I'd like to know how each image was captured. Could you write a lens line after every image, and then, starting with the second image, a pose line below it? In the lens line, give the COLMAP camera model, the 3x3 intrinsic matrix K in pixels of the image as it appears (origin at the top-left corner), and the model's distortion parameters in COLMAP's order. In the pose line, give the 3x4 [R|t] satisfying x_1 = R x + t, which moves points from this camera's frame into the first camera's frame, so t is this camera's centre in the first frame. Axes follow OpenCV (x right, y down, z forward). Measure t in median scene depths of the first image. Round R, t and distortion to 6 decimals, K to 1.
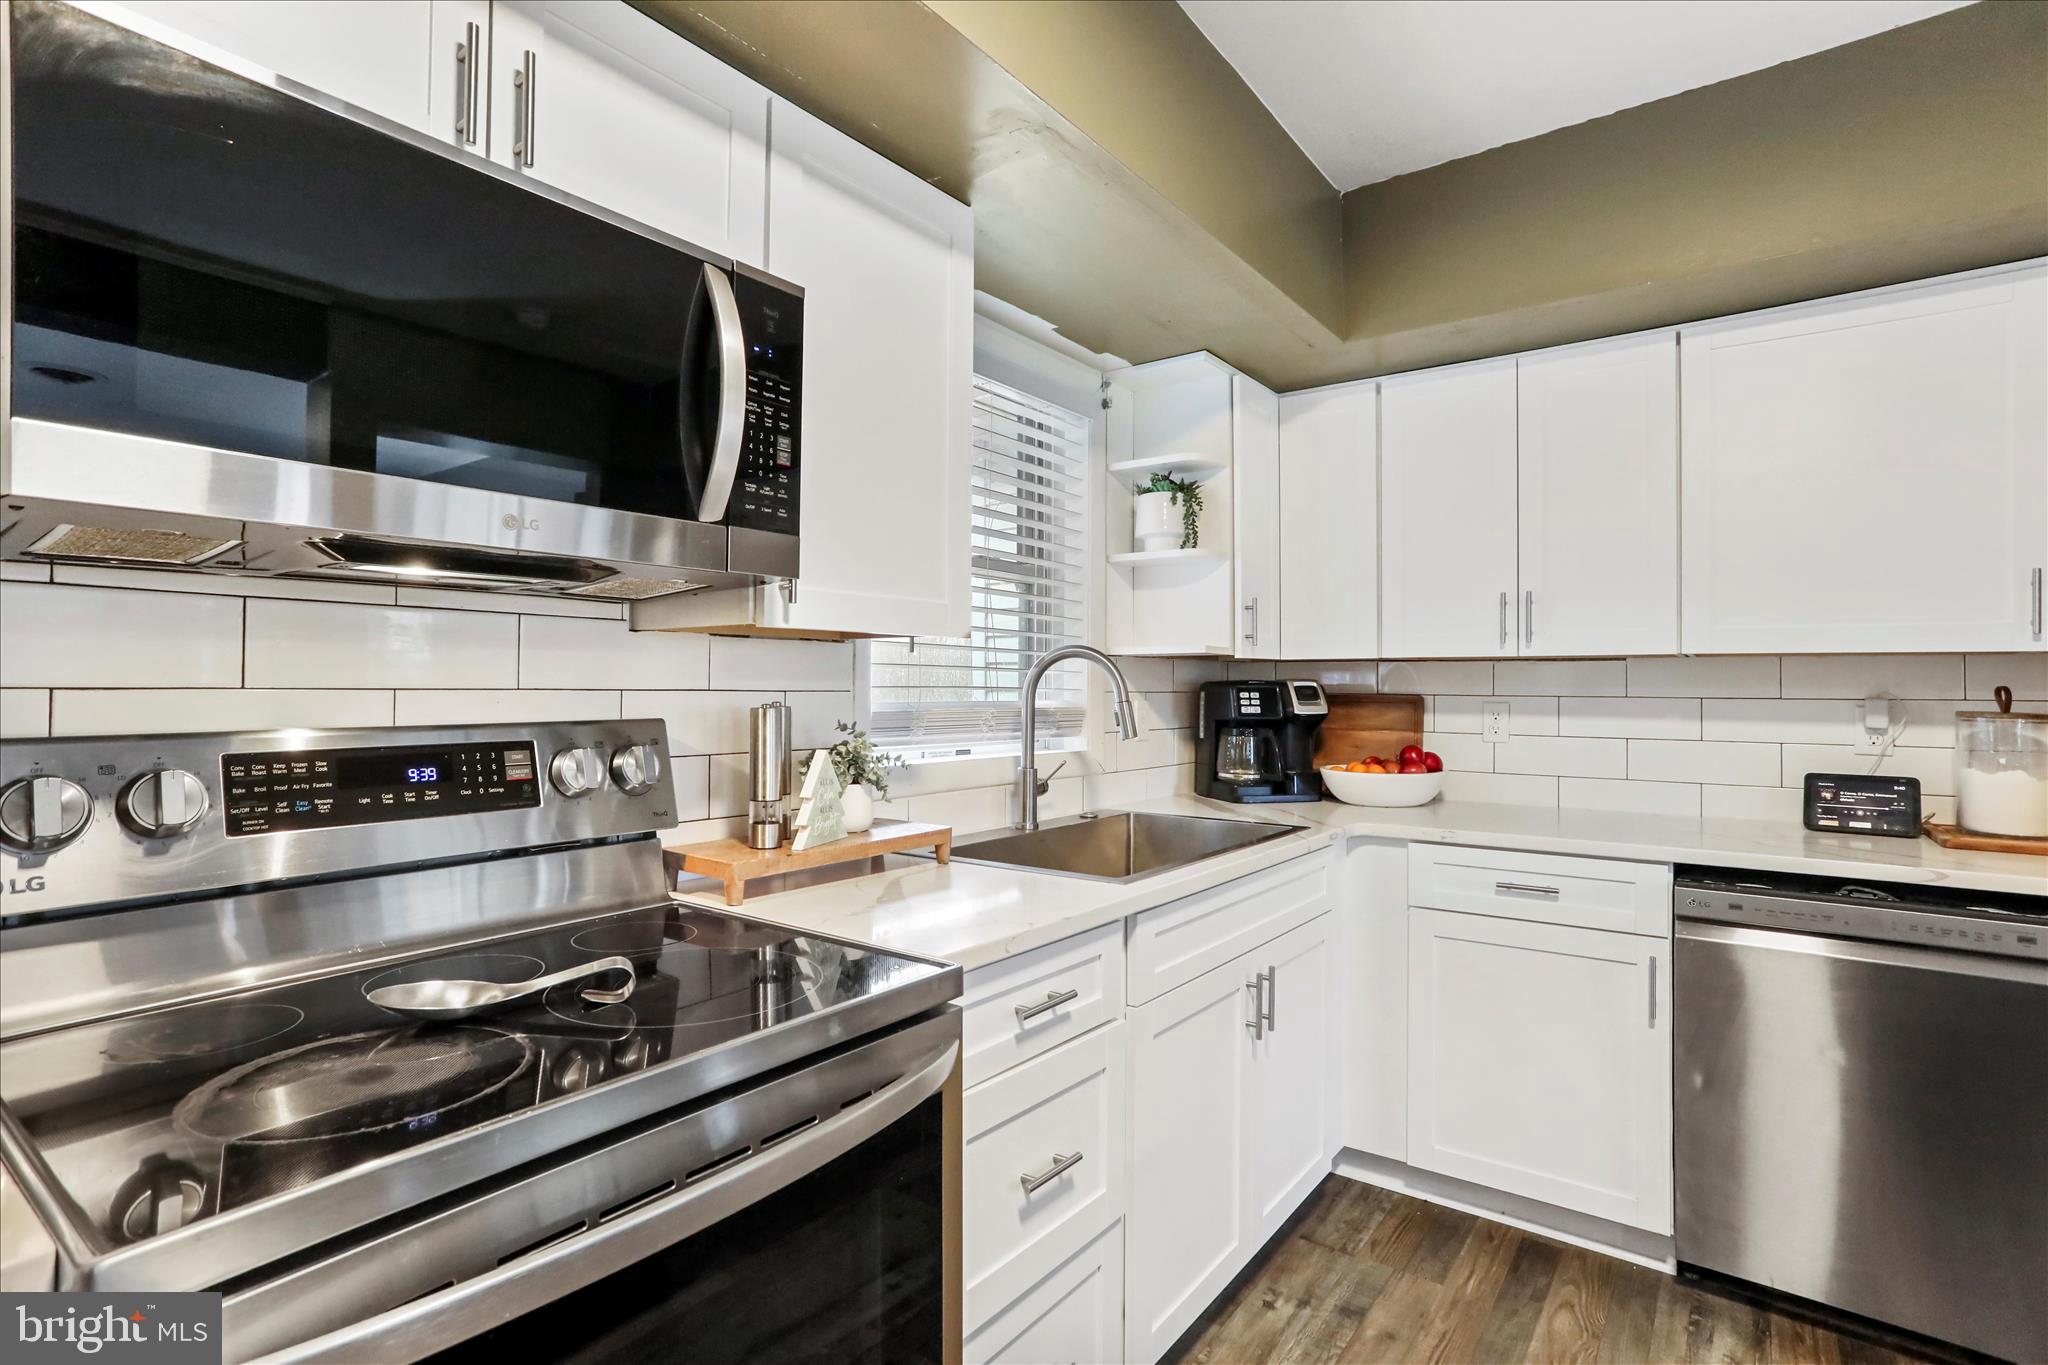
lens RADIAL K [[991.6, 0, 1014.1], [0, 991.6, 683.2], [0, 0, 1]] dist [-0.034812, 0.023348]
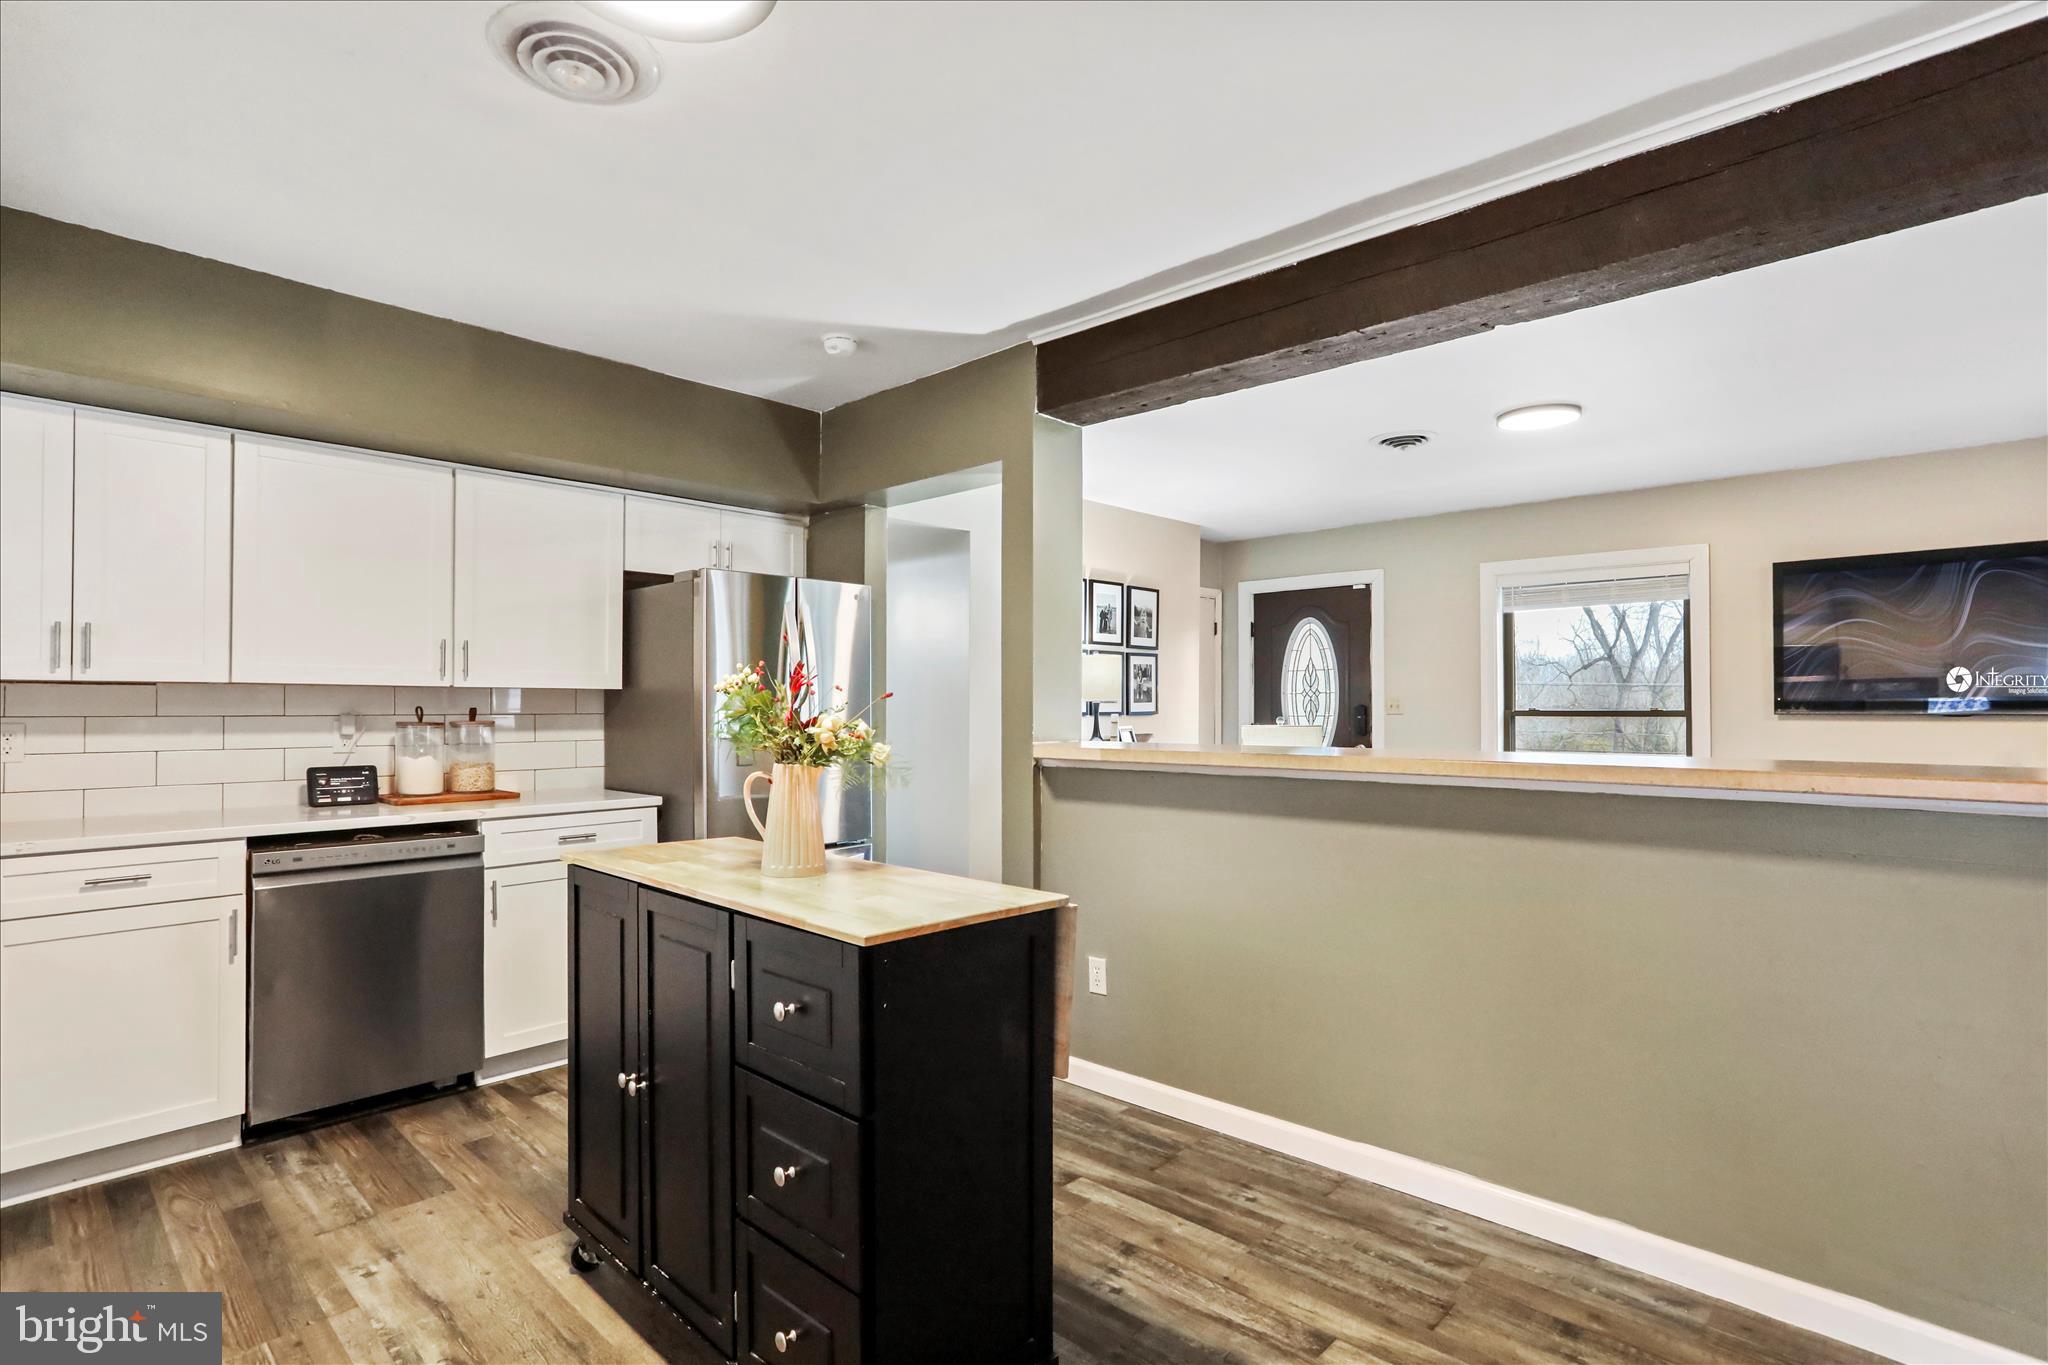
lens RADIAL K [[991.6, 0, 1018.3], [0, 991.6, 691.7], [0, 0, 1]] dist [-0.034812, 0.023348]
pose [[0.117479, 0.010961, 0.993015, -0.514081], [-0.001936, 0.999940, -0.010808, -0.006094], [-0.993074, -0.000653, 0.117493, -0.207072]]
